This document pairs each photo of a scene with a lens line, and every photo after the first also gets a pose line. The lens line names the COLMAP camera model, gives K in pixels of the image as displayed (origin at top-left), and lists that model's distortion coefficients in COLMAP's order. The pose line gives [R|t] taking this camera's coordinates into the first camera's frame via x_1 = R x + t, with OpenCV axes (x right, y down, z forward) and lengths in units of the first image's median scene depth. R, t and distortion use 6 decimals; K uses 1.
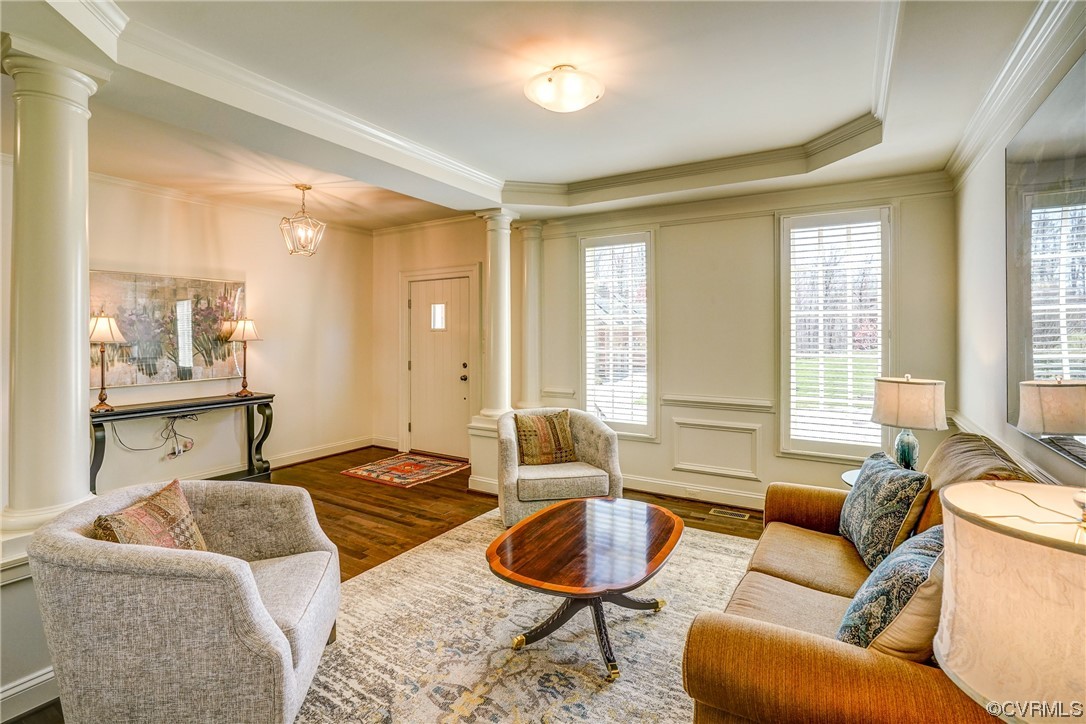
lens RADIAL K [[500.2, 0, 540.7], [0, 500.2, 326.2], [0, 0, 1]] dist [-0.000533, 0.000043]
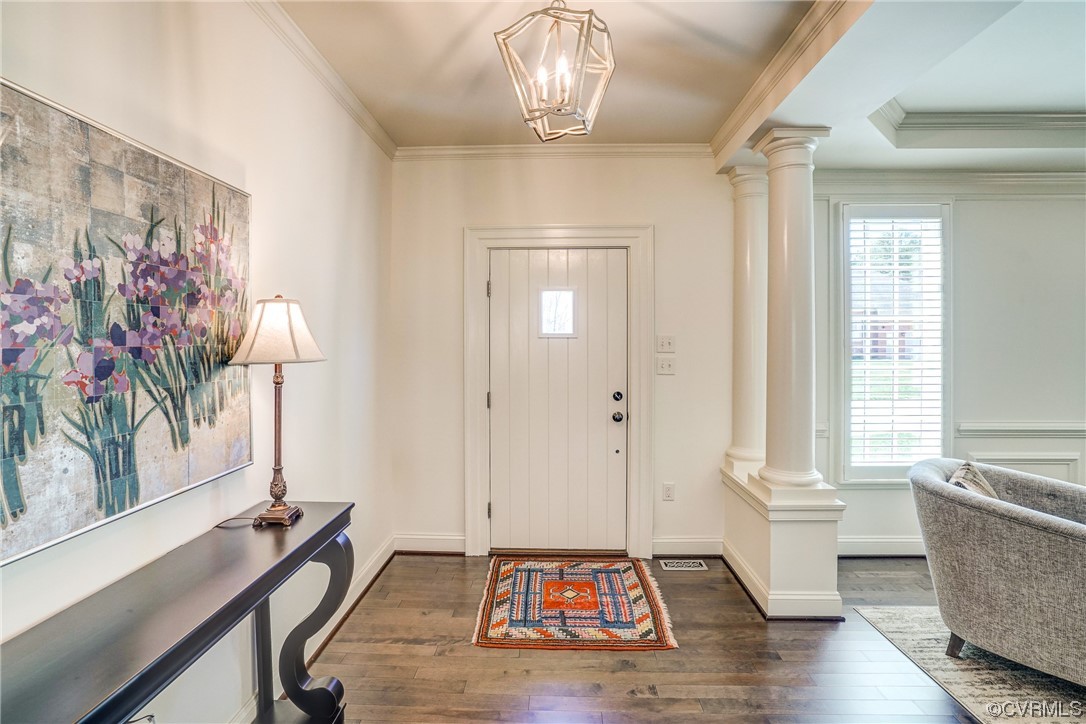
lens RADIAL K [[498.8, 0, 544.3], [0, 498.8, 339.5], [0, 0, 1]] dist [-0.001061, 0.000138]
pose [[0.862634, 0.004819, 0.505806, -0.625261], [-0.009527, 0.999932, 0.006720, 0.009690], [-0.505739, -0.010616, 0.862621, 0.627385]]
